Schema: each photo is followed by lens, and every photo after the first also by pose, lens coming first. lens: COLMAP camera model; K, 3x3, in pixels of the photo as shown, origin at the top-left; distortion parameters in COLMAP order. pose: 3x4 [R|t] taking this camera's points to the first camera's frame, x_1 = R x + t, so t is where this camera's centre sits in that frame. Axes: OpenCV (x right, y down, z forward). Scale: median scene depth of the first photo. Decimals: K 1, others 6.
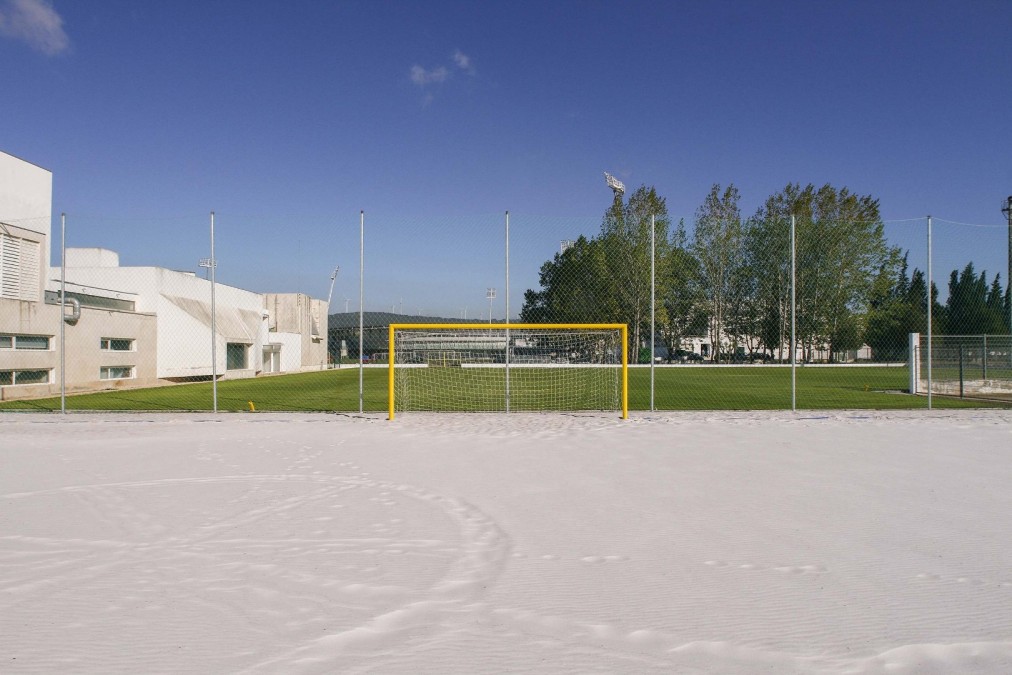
lens RADIAL K [[725.1, 0, 506.0], [0, 725.1, 337.5], [0, 0, 1]] dist [-0.000376, -0.003827]
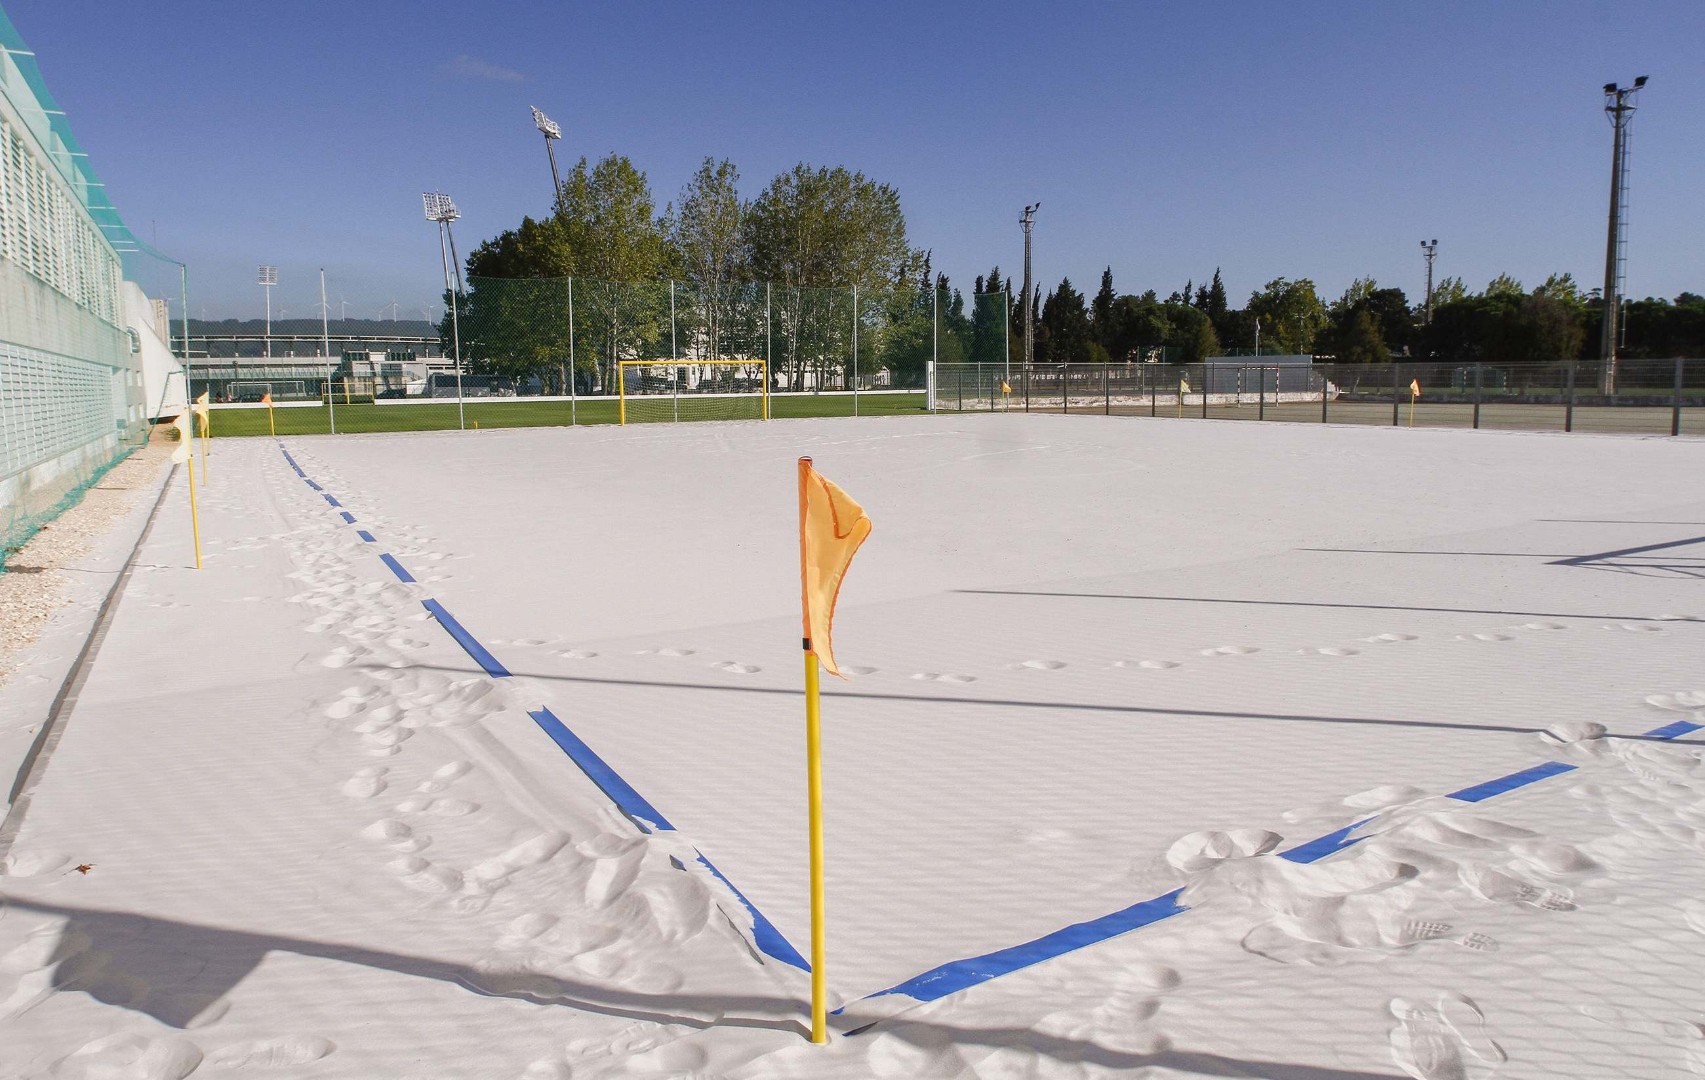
lens RADIAL K [[1295.6, 0, 852.5], [0, 1295.6, 540.0], [0, 0, 1]] dist [-0.004985, -0.000730]
pose [[0.903297, -0.063101, 0.424350, -0.164645], [0.001500, 0.989583, 0.143958, -0.007460], [-0.429013, -0.129400, 0.893982, -0.308189]]
